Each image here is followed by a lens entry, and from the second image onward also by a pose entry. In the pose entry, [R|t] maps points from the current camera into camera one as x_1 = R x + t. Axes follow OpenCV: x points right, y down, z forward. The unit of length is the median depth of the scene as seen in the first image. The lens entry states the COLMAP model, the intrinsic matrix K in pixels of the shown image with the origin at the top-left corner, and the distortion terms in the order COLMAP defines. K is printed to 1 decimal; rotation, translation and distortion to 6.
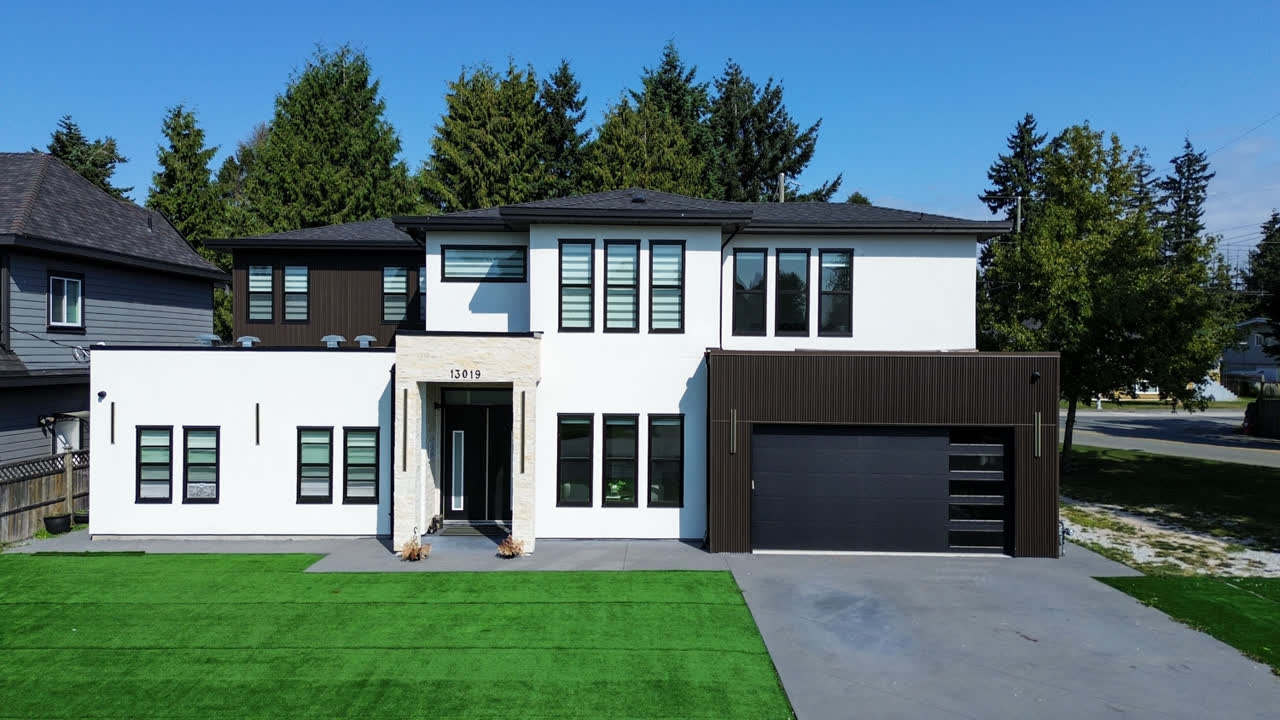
lens RADIAL K [[926.2, 0, 643.3], [0, 926.2, 355.1], [0, 0, 1]] dist [0.053872, -0.019761]
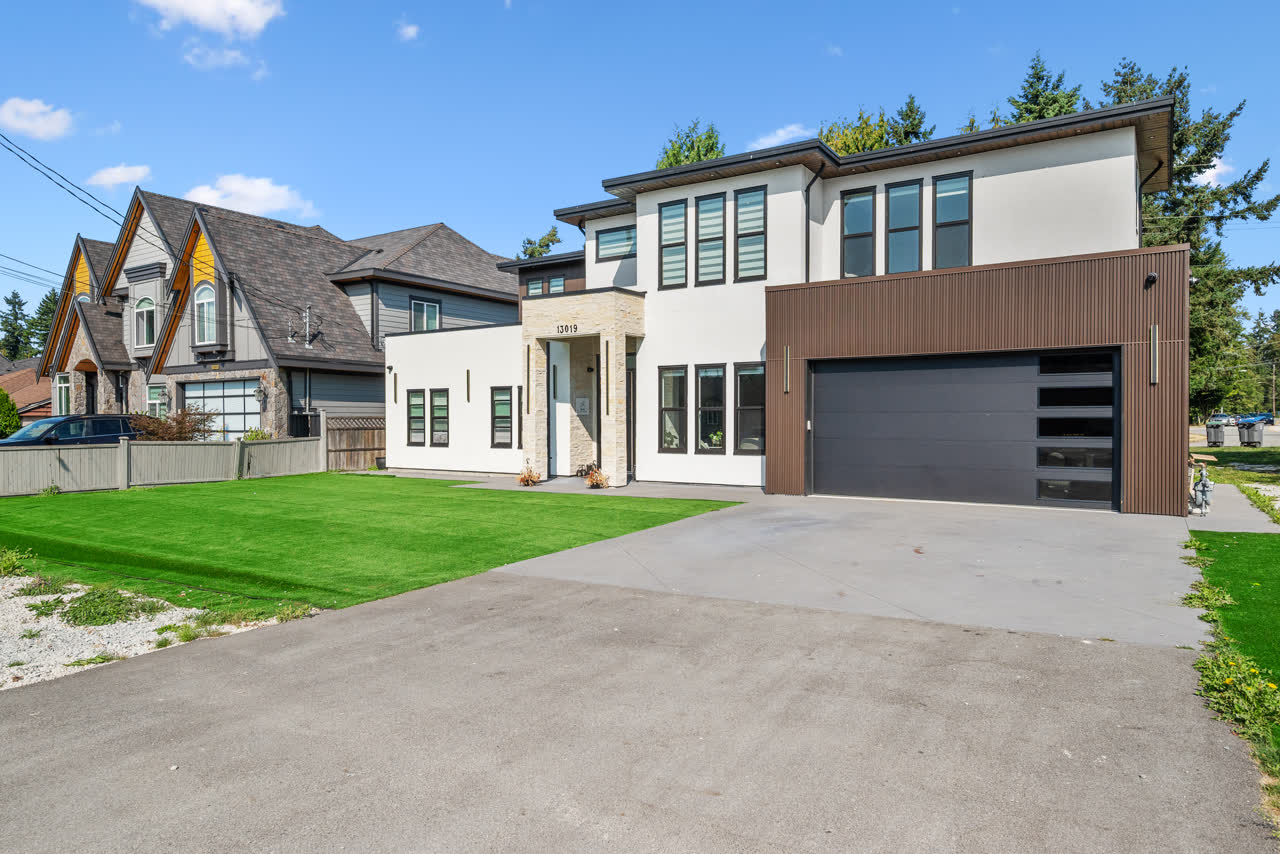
lens RADIAL K [[809.6, 0, 637.9], [0, 809.6, 429.5], [0, 0, 1]] dist [-0.002148, 0.001631]
pose [[0.831890, -0.001499, -0.554938, 0.406601], [0.003746, 0.999989, 0.002913, 0.132585], [0.554928, -0.004502, 0.831886, 0.201366]]
